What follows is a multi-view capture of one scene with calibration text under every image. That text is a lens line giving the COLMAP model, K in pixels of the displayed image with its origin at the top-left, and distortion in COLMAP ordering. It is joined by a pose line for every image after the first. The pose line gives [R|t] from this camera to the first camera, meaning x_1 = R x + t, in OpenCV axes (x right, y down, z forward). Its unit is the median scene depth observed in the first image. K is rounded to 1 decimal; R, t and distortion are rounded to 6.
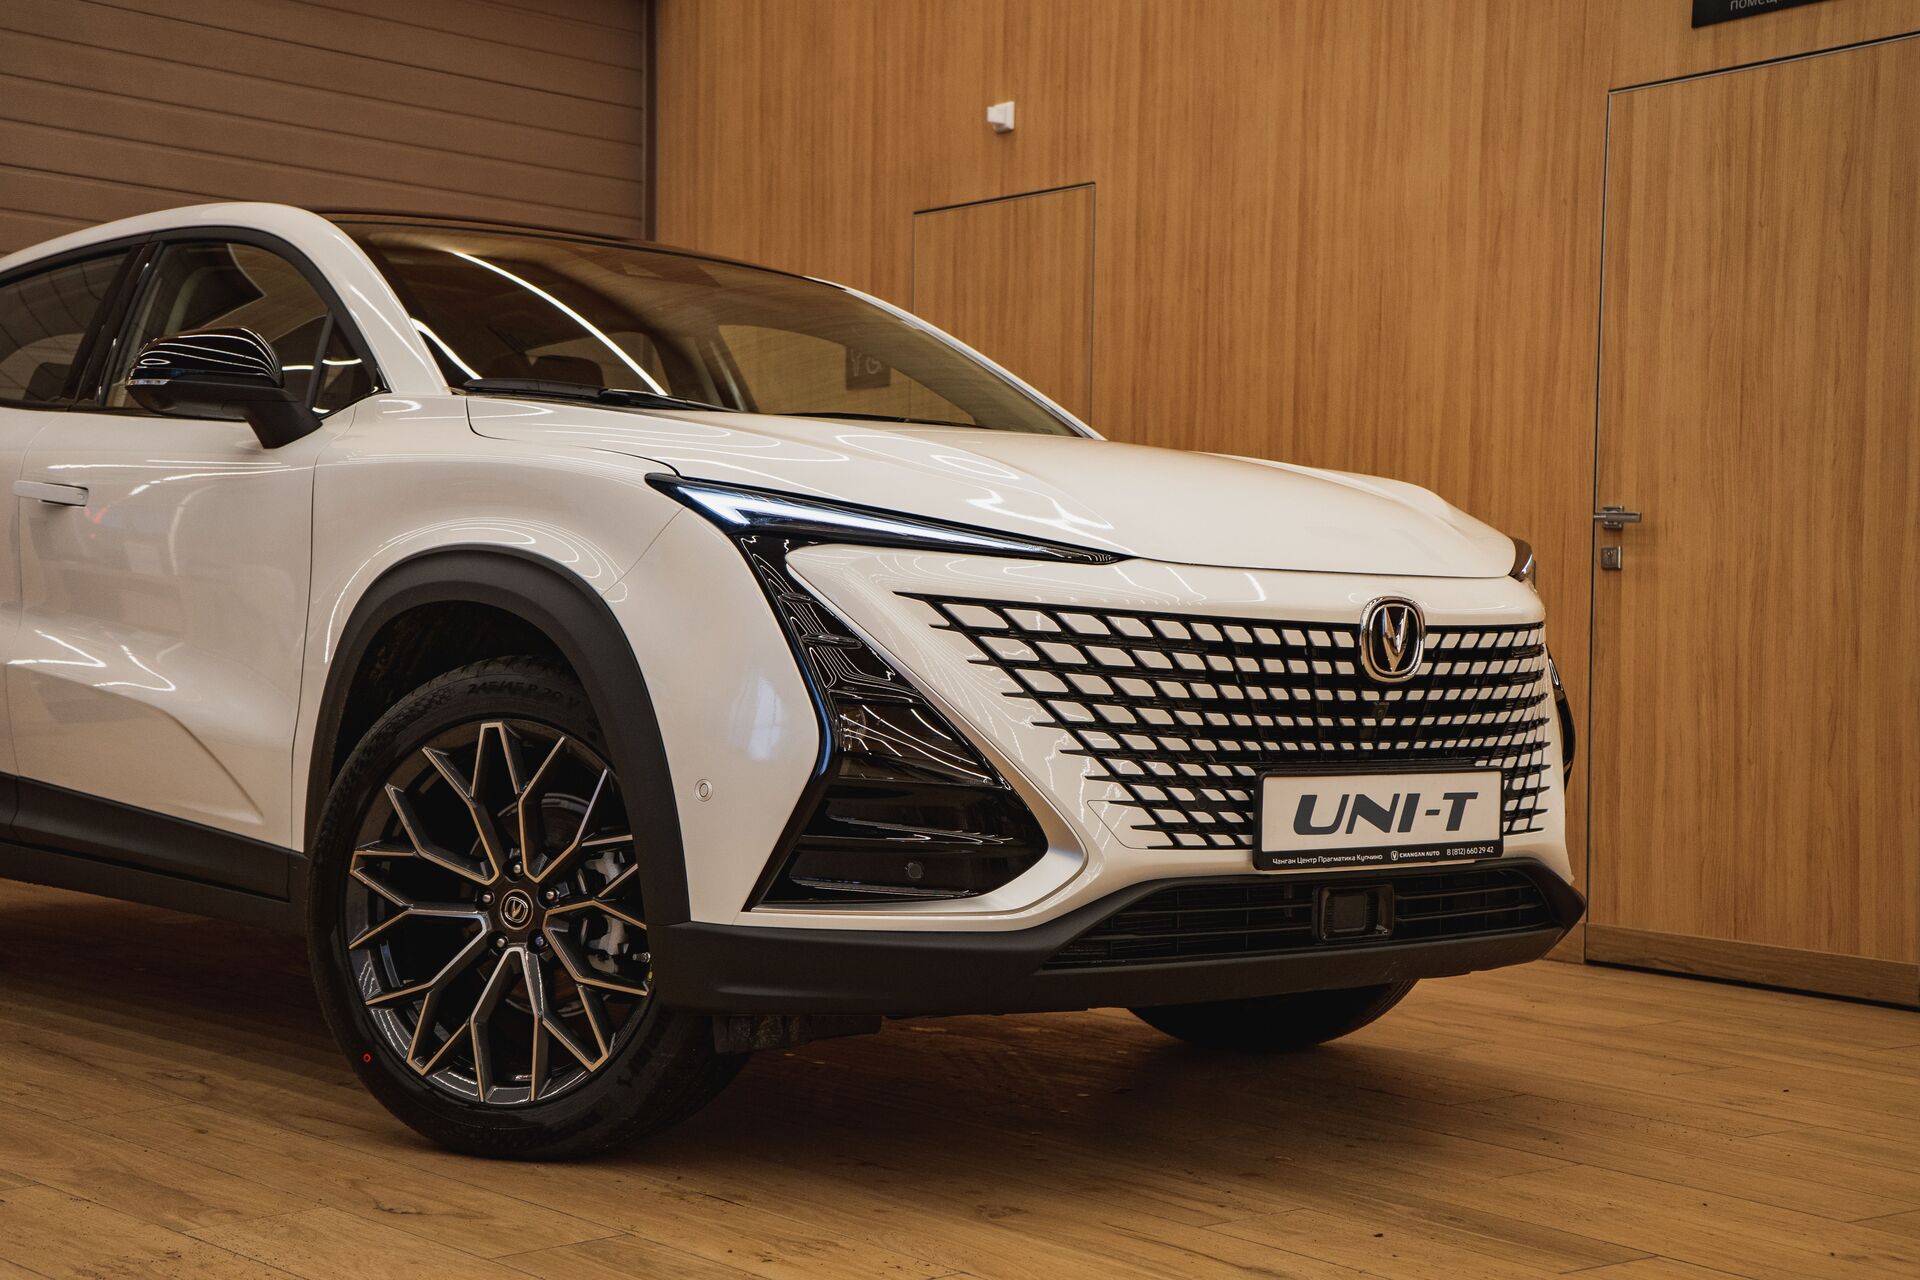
lens RADIAL K [[2671.4, 0, 940.5], [0, 2671.4, 645.6], [0, 0, 1]] dist [0.277119, 0.013740]
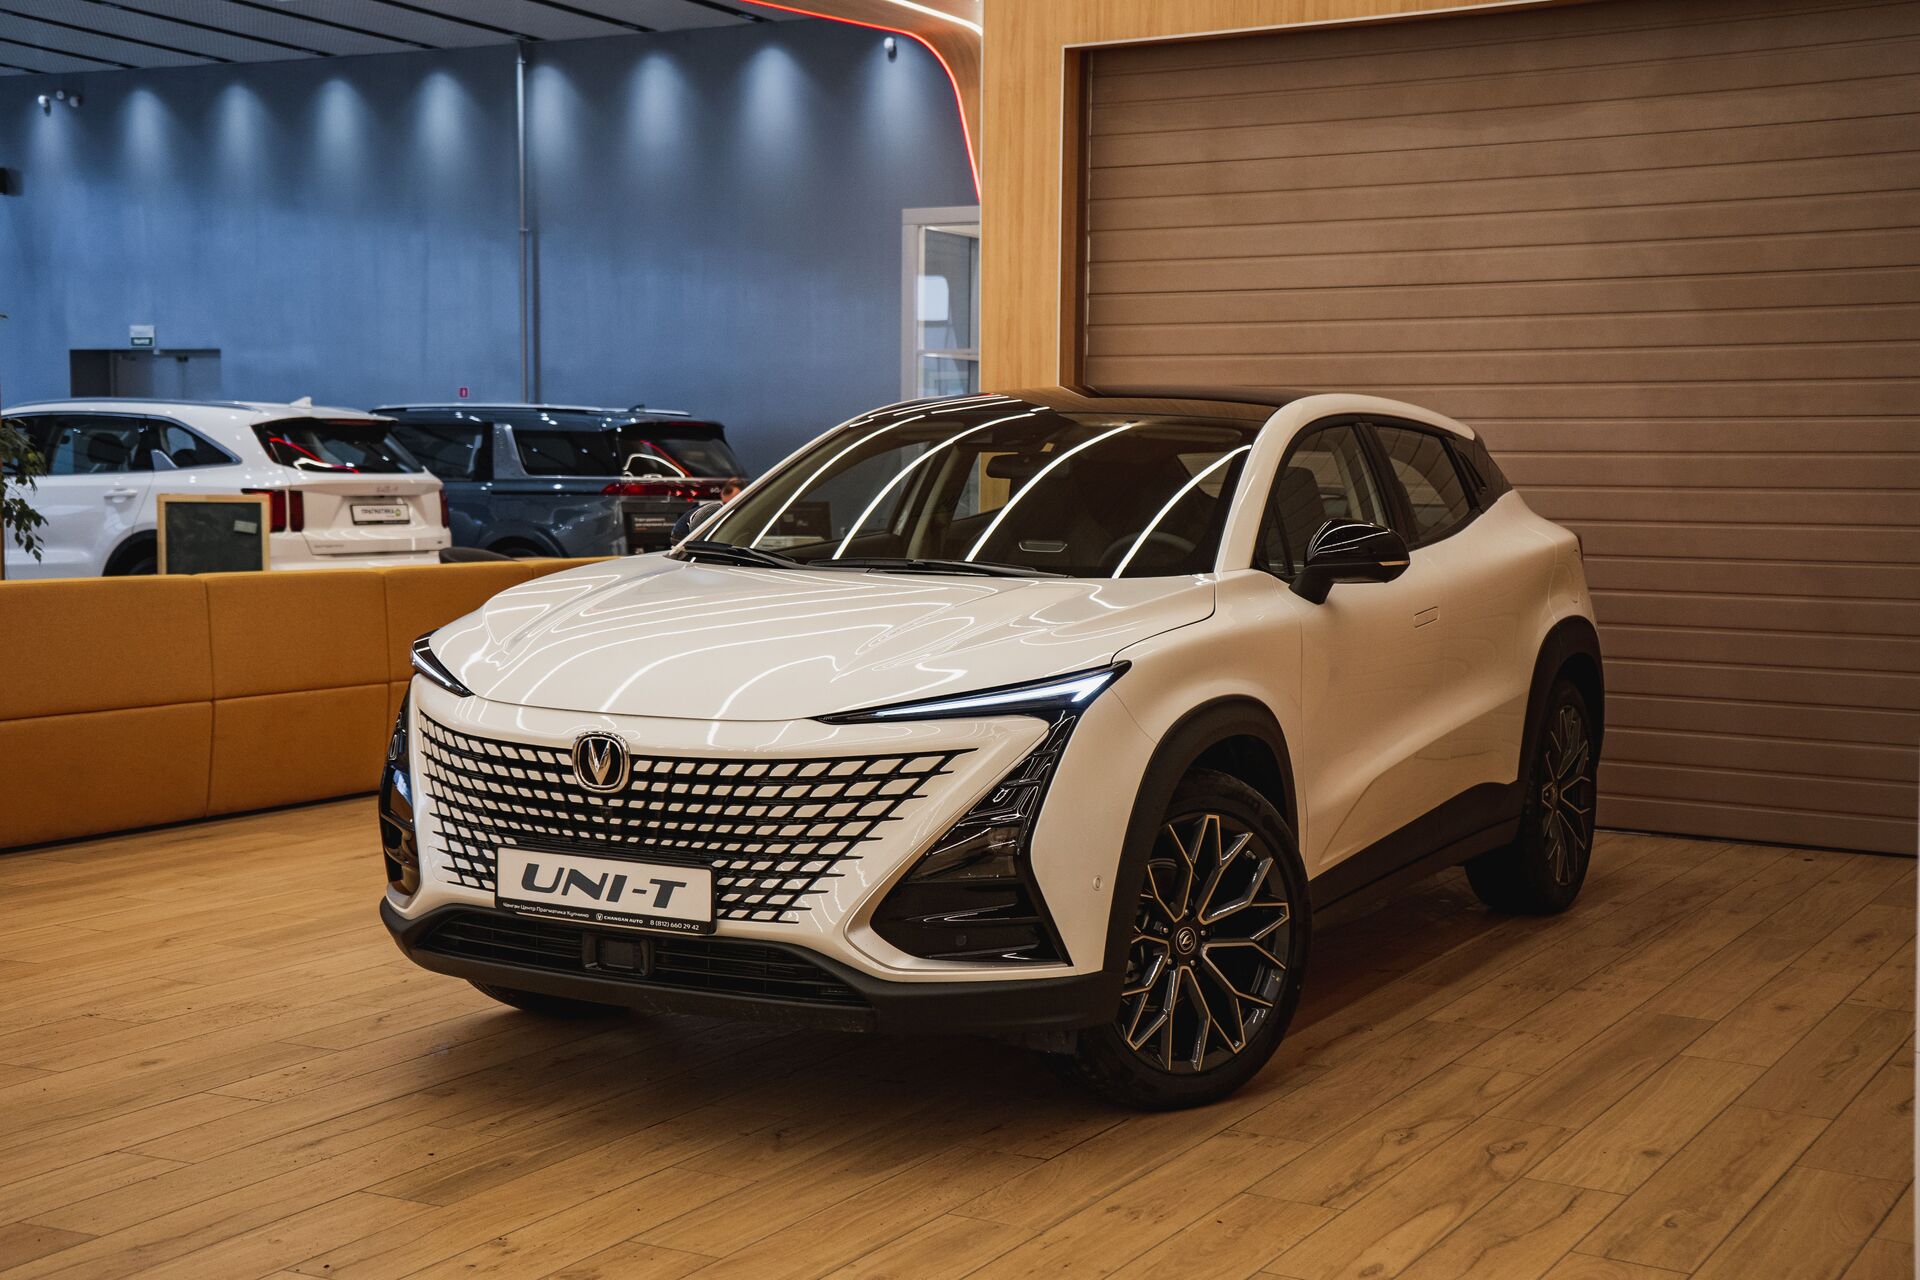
lens RADIAL K [[2470.5, 0, 960.0], [0, 2470.5, 640.0], [0, 0, 1]] dist [0.249311, 0.045097]
pose [[0.340108, 0.055482, -0.938748, 1.410740], [-0.014047, 0.998446, 0.053921, -0.135250], [0.940281, -0.005152, 0.340359, 0.723704]]
